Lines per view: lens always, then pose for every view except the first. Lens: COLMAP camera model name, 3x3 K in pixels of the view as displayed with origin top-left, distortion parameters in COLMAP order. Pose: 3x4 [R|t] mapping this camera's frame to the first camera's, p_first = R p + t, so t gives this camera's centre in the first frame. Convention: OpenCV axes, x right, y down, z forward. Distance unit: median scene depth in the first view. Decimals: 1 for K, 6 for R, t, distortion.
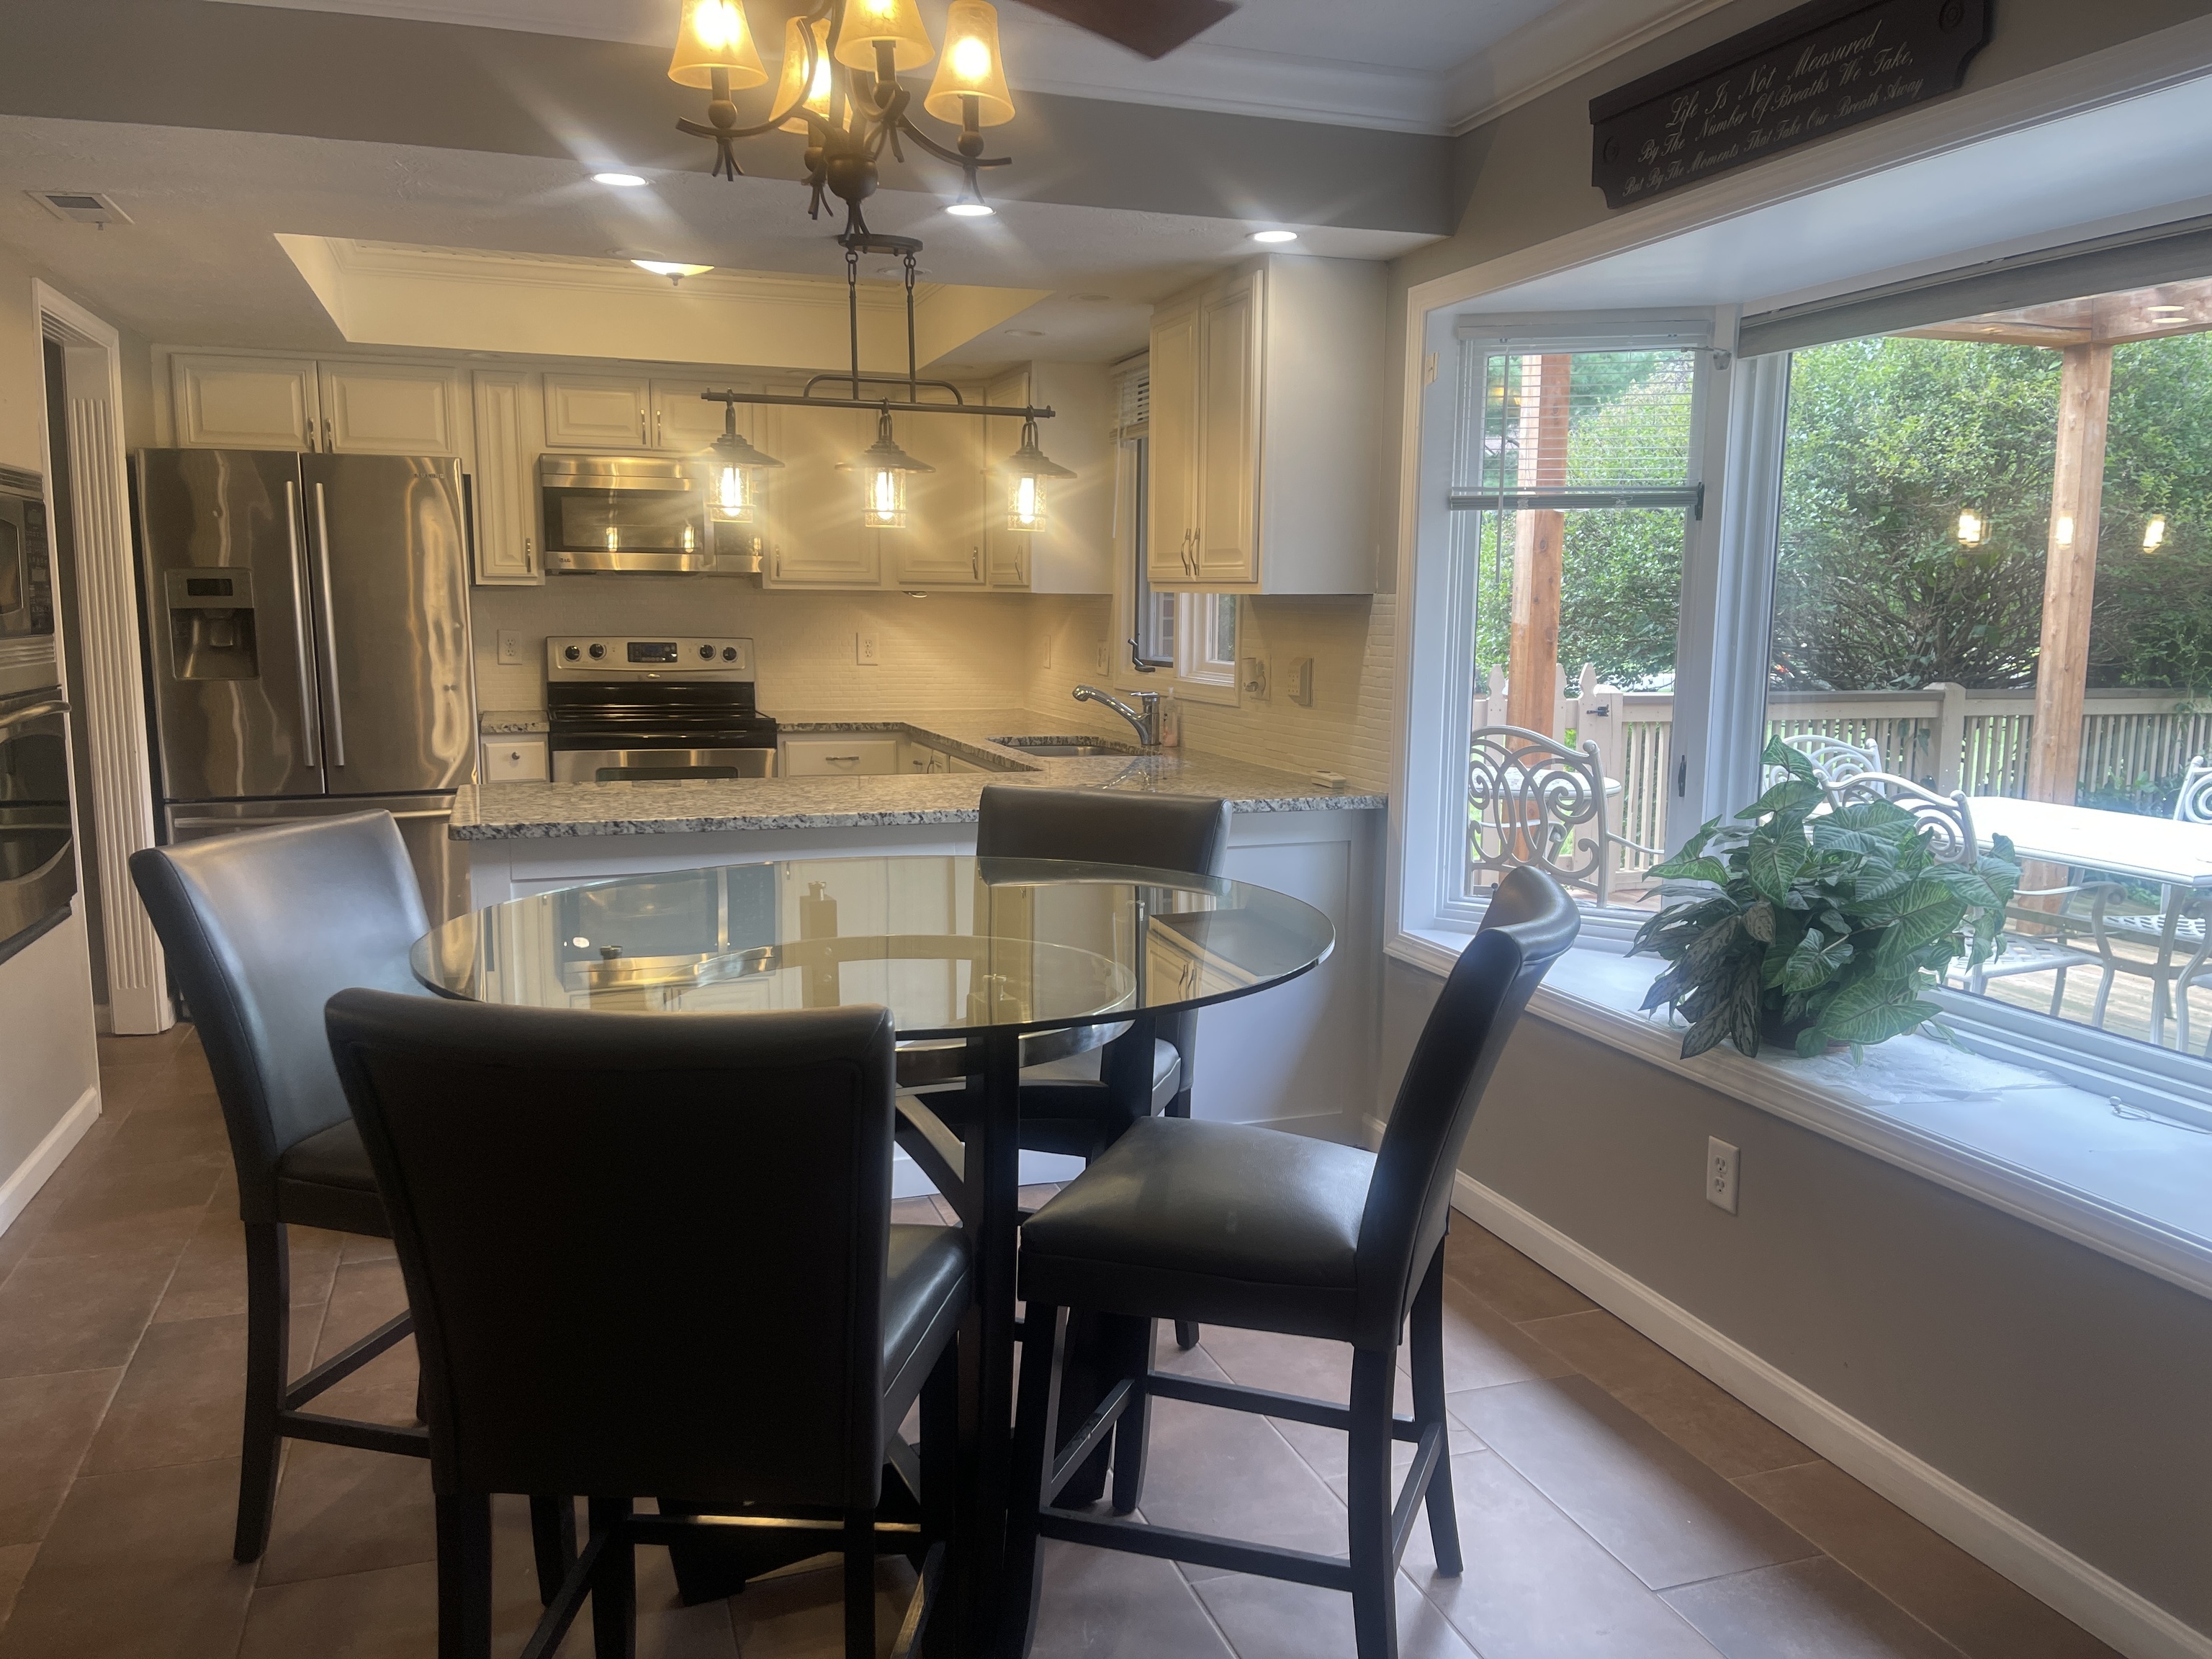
lens RADIAL K [[1715.8, 0, 1125.4], [0, 1715.8, 828.8], [0, 0, 1]] dist [0.044440, -0.008643]
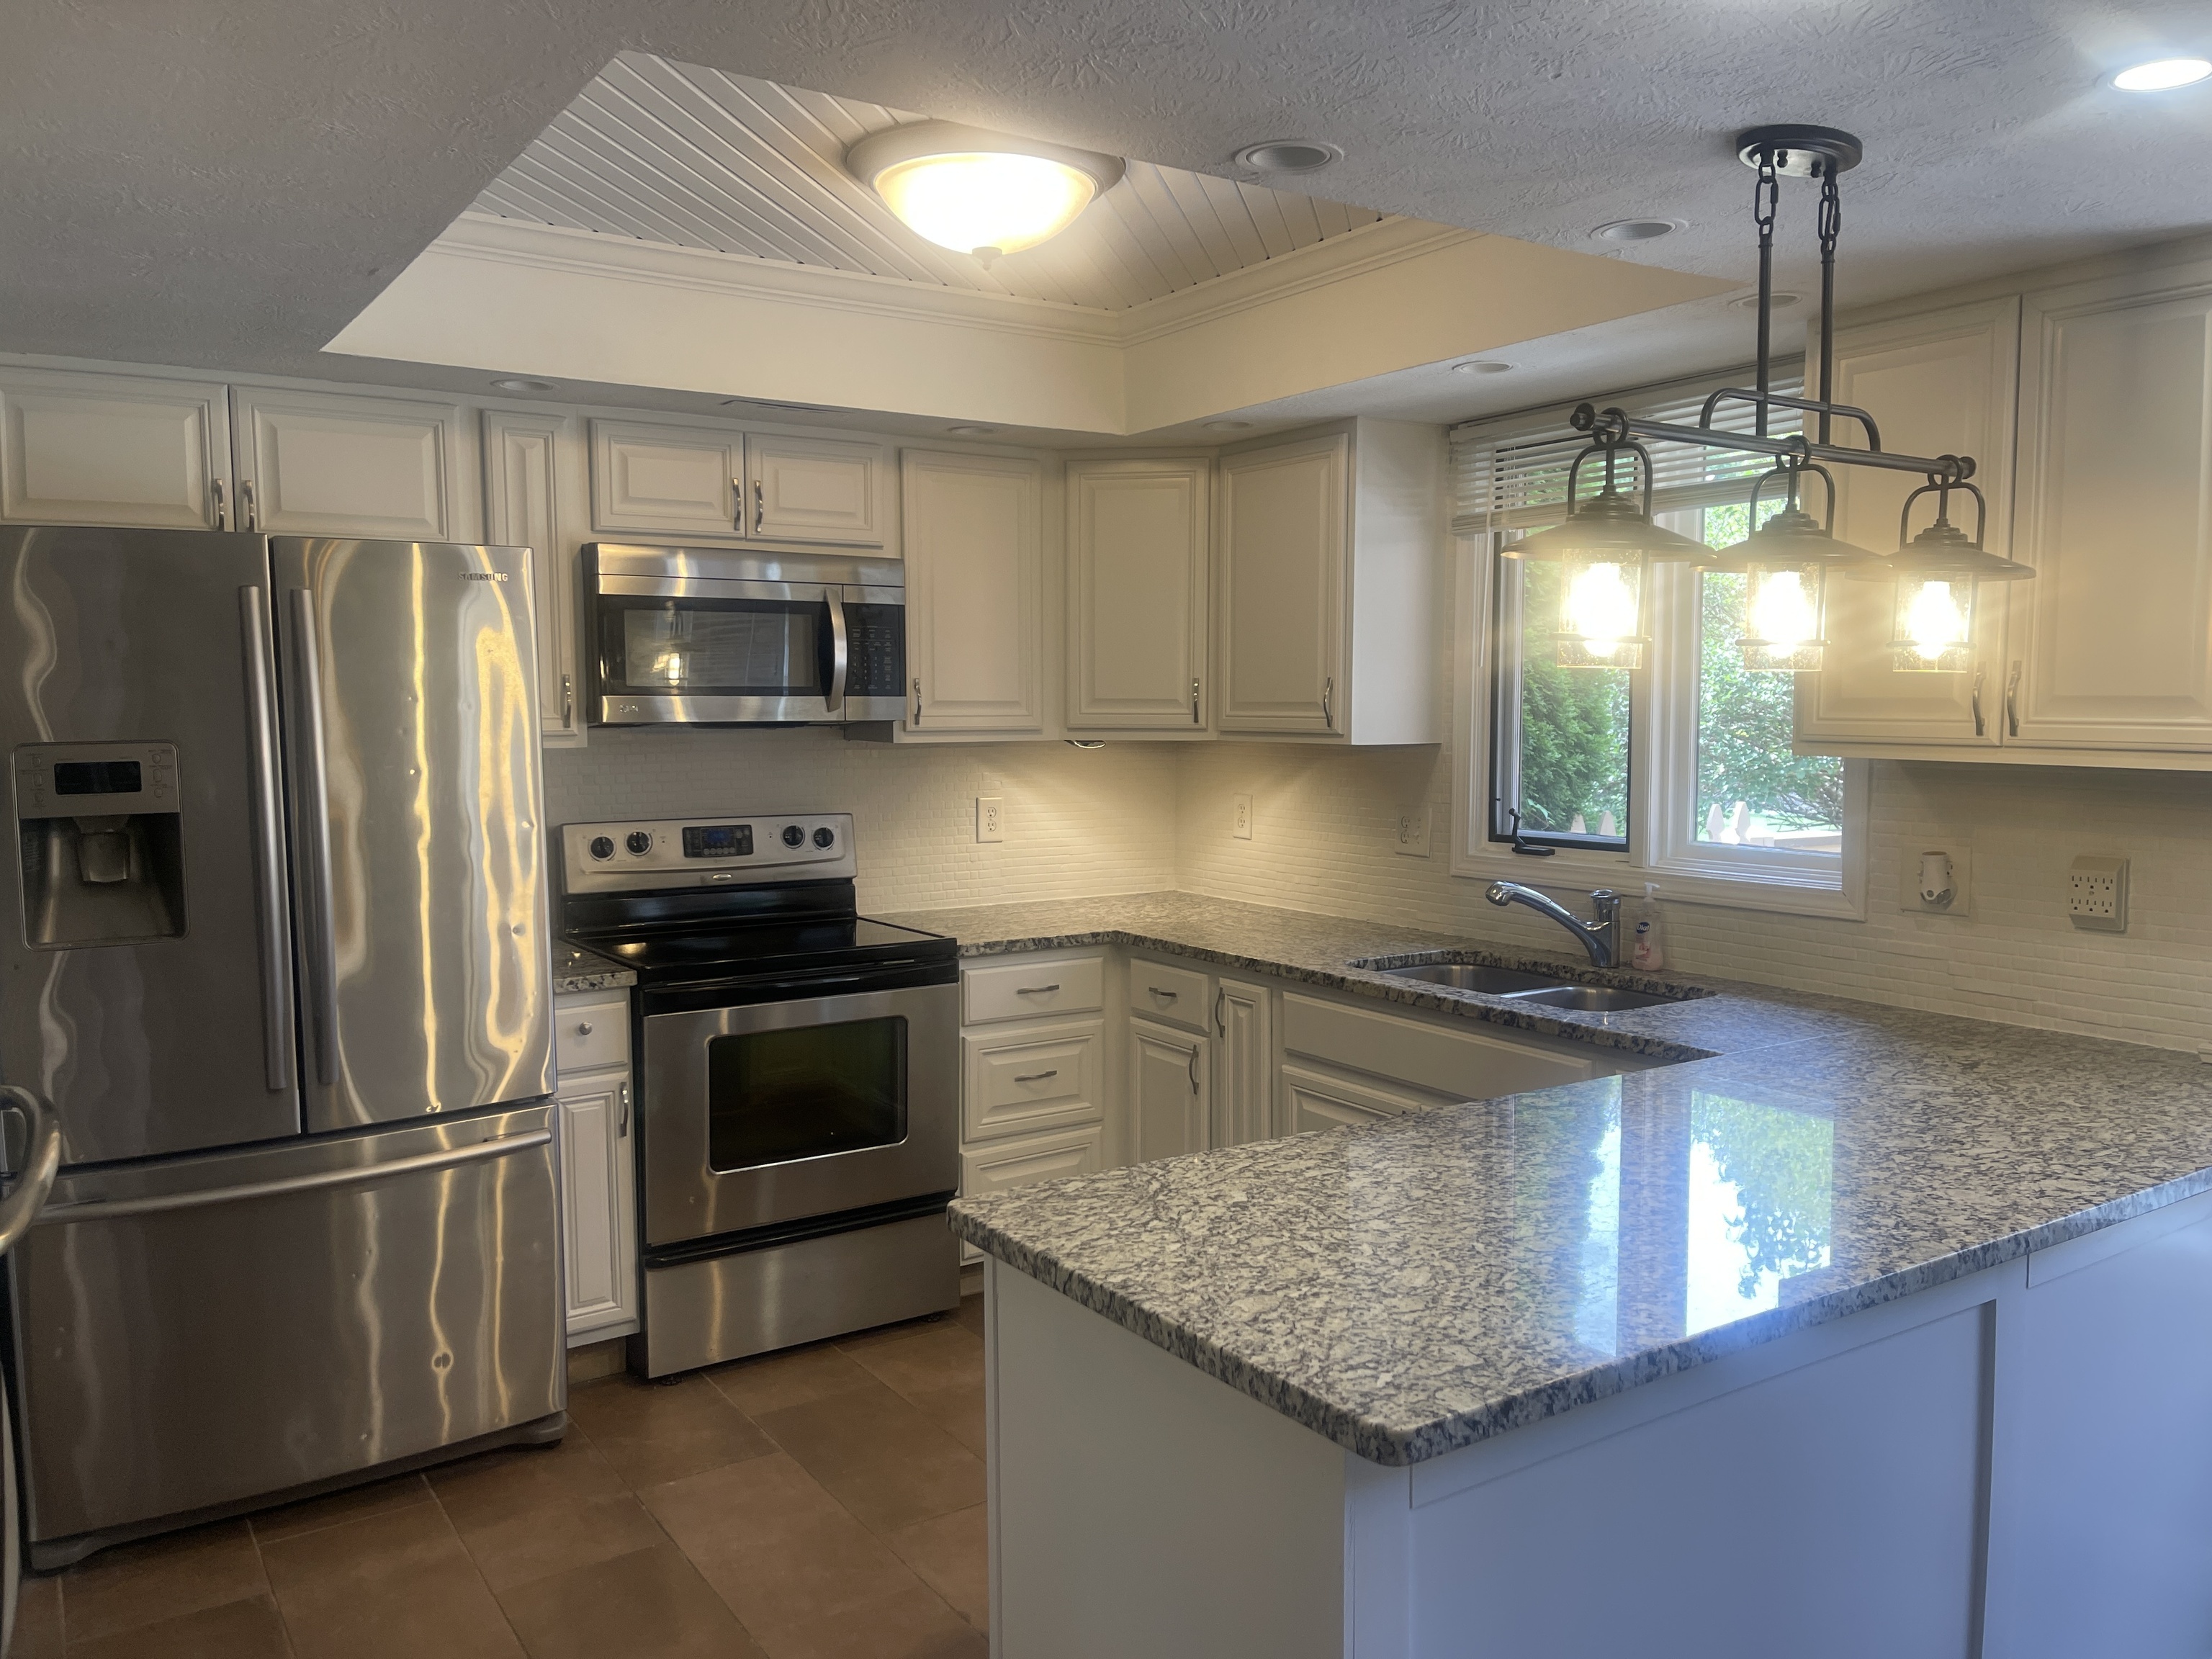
lens RADIAL K [[1664.0, 0, 1106.0], [0, 1664.0, 829.5], [0, 0, 1]] dist [0.075745, -0.113212]
pose [[0.965619, -0.033324, 0.257817, -0.306303], [0.047677, 0.997630, -0.049619, -0.069796], [-0.255552, 0.060206, 0.964919, 0.350313]]
